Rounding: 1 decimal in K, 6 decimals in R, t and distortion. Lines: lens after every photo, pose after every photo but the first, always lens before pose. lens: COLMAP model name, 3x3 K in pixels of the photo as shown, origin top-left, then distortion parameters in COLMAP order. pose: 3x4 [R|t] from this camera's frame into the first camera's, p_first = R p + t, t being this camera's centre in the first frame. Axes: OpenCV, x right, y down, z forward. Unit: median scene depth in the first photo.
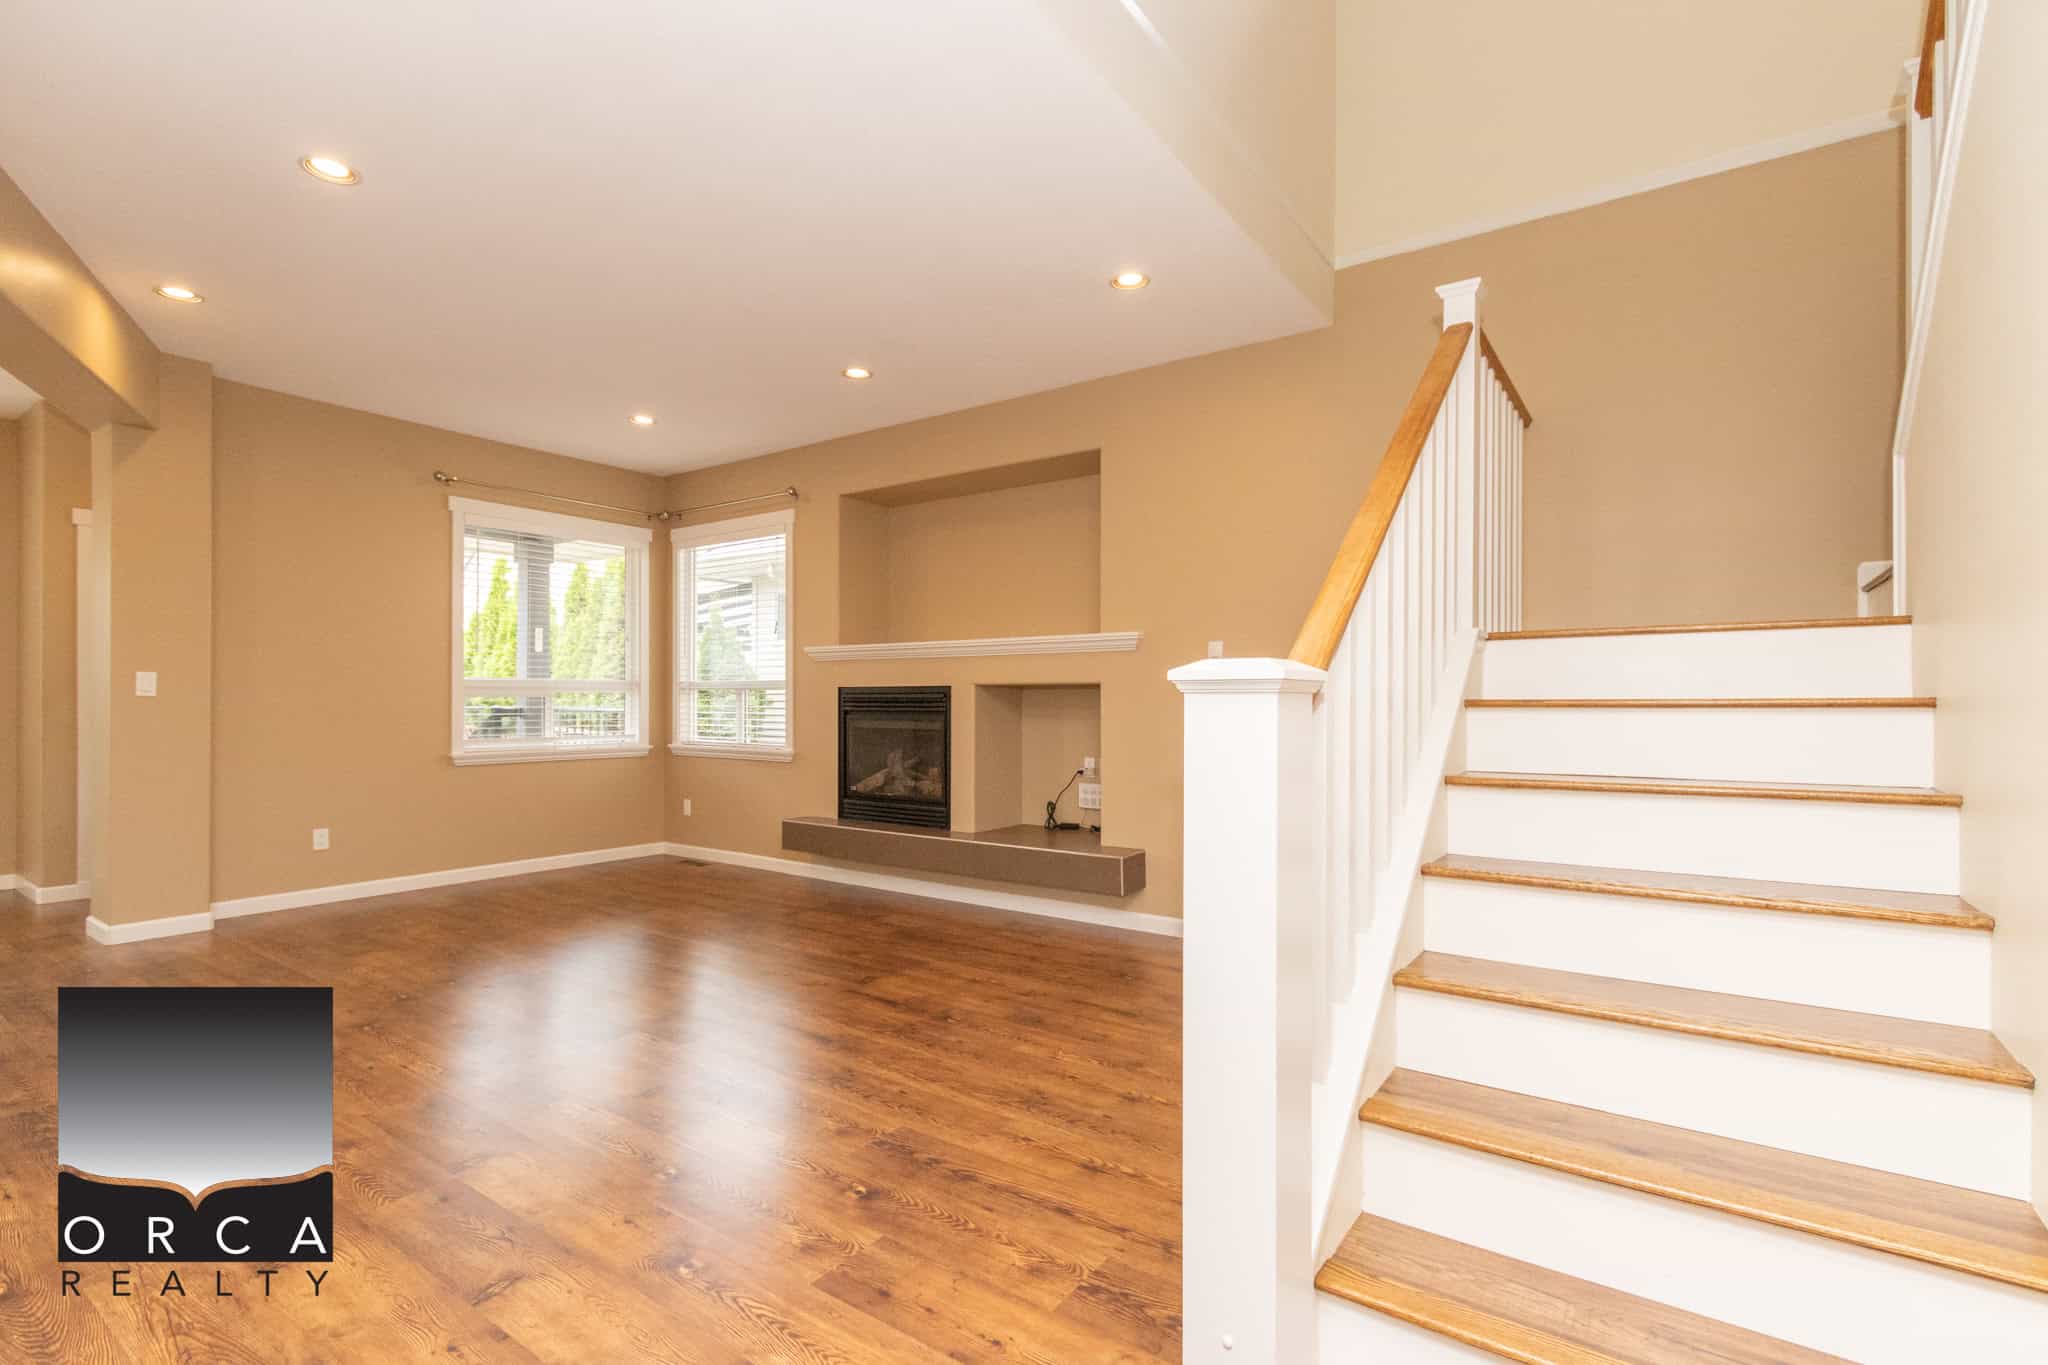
lens RADIAL K [[937.9, 0, 1018.1], [0, 937.9, 694.0], [0, 0, 1]] dist [-0.000028, 0.000005]
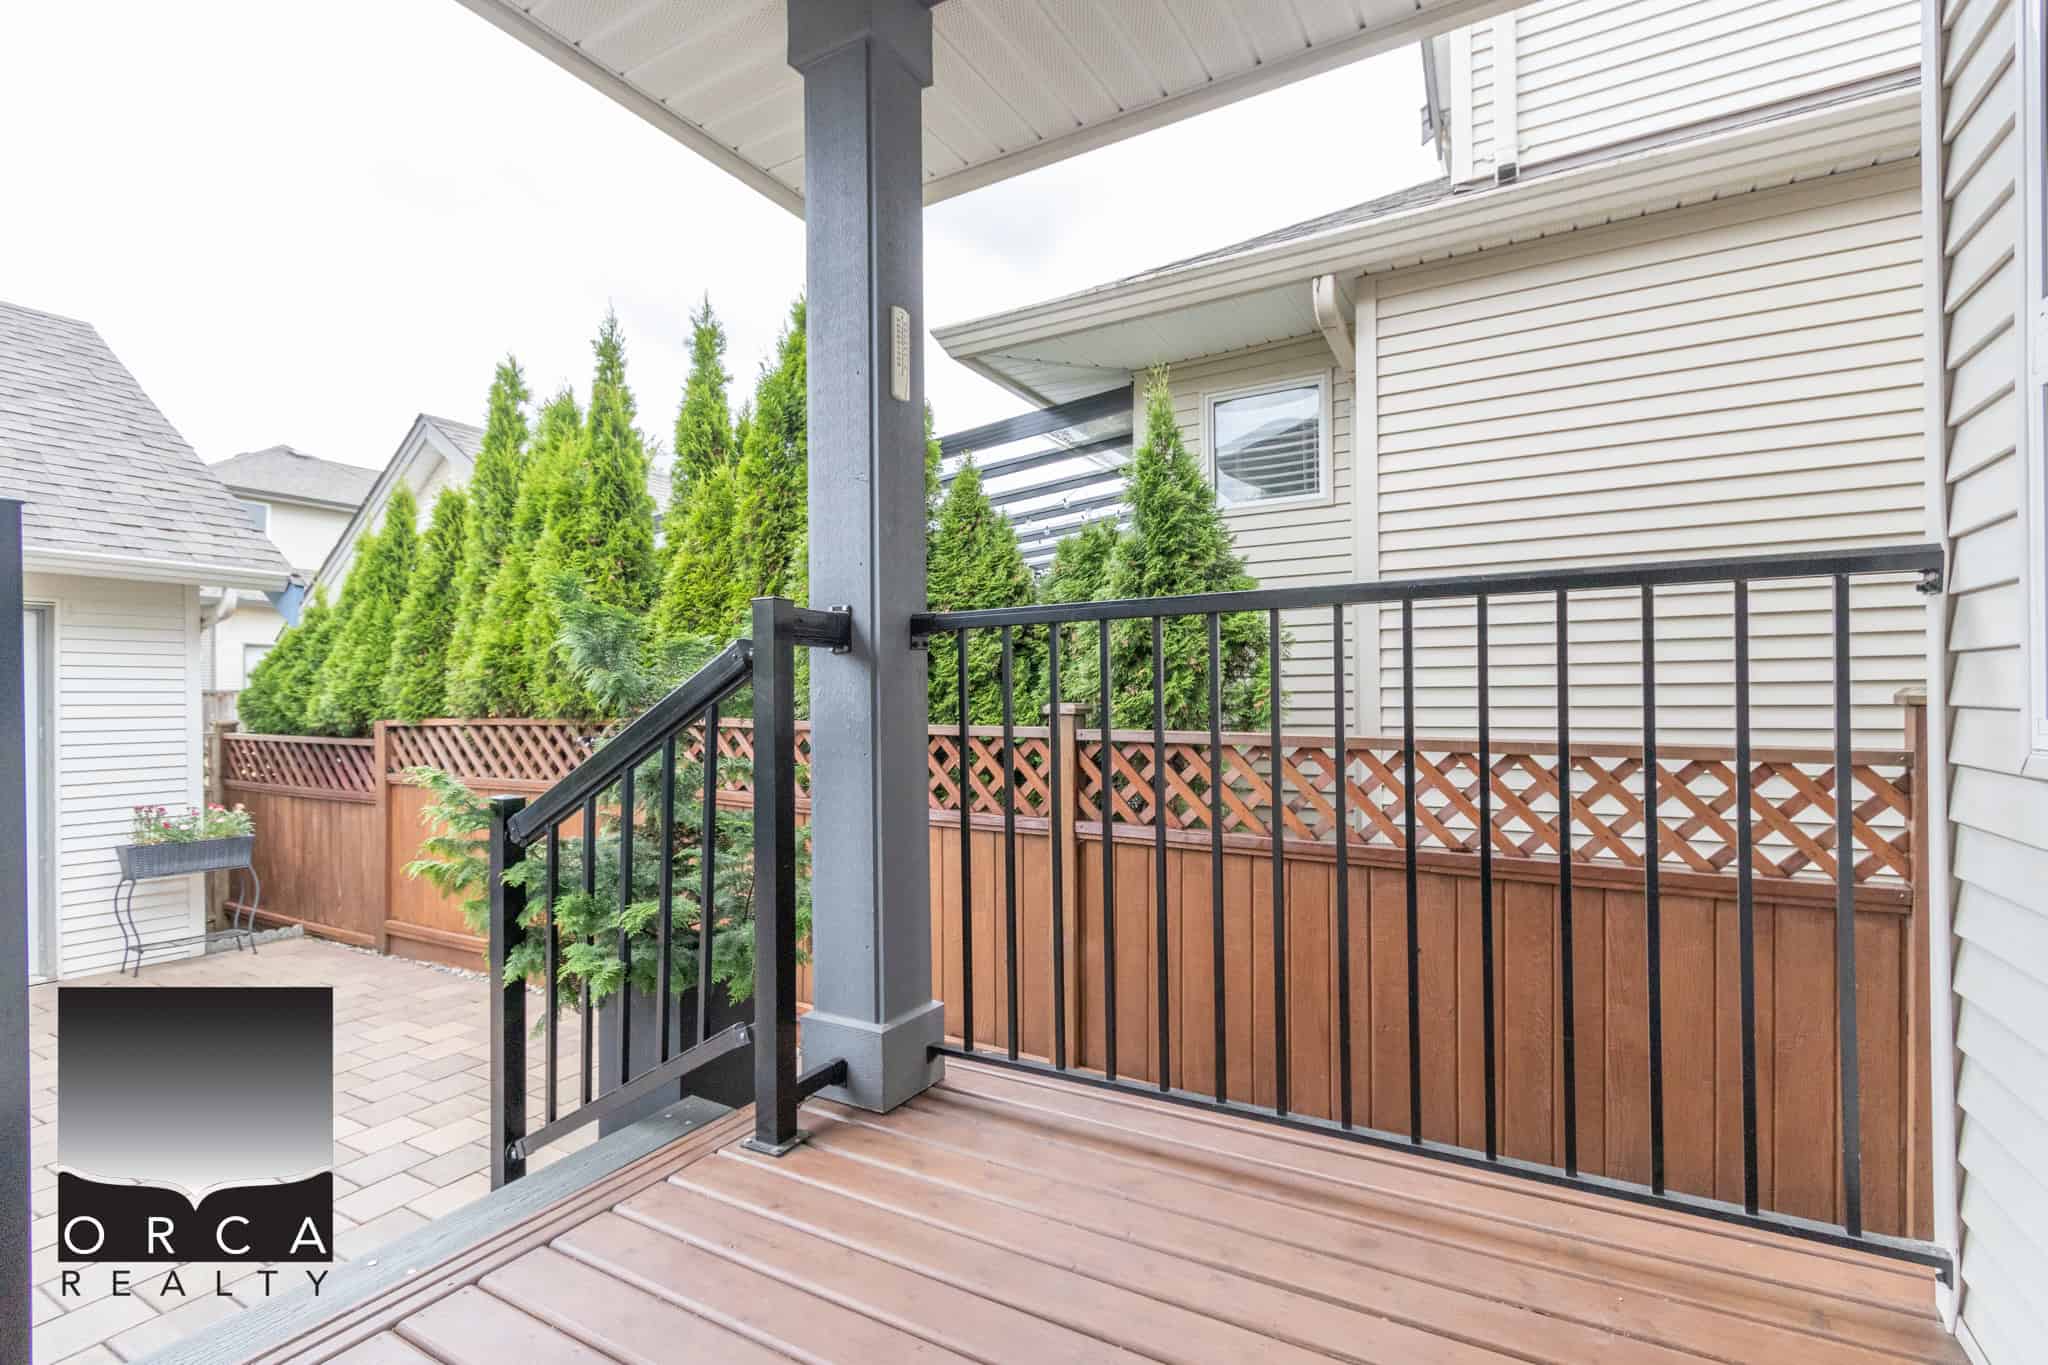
lens RADIAL K [[937.9, 0, 1028.6], [0, 937.9, 686.3], [0, 0, 1]] dist [-0.000028, 0.000005]
pose [[0.995572, -0.016750, 0.092497, -0.349570], [0.015925, 0.999827, 0.009647, 0.017006], [-0.092643, -0.008132, 0.995666, 0.521125]]
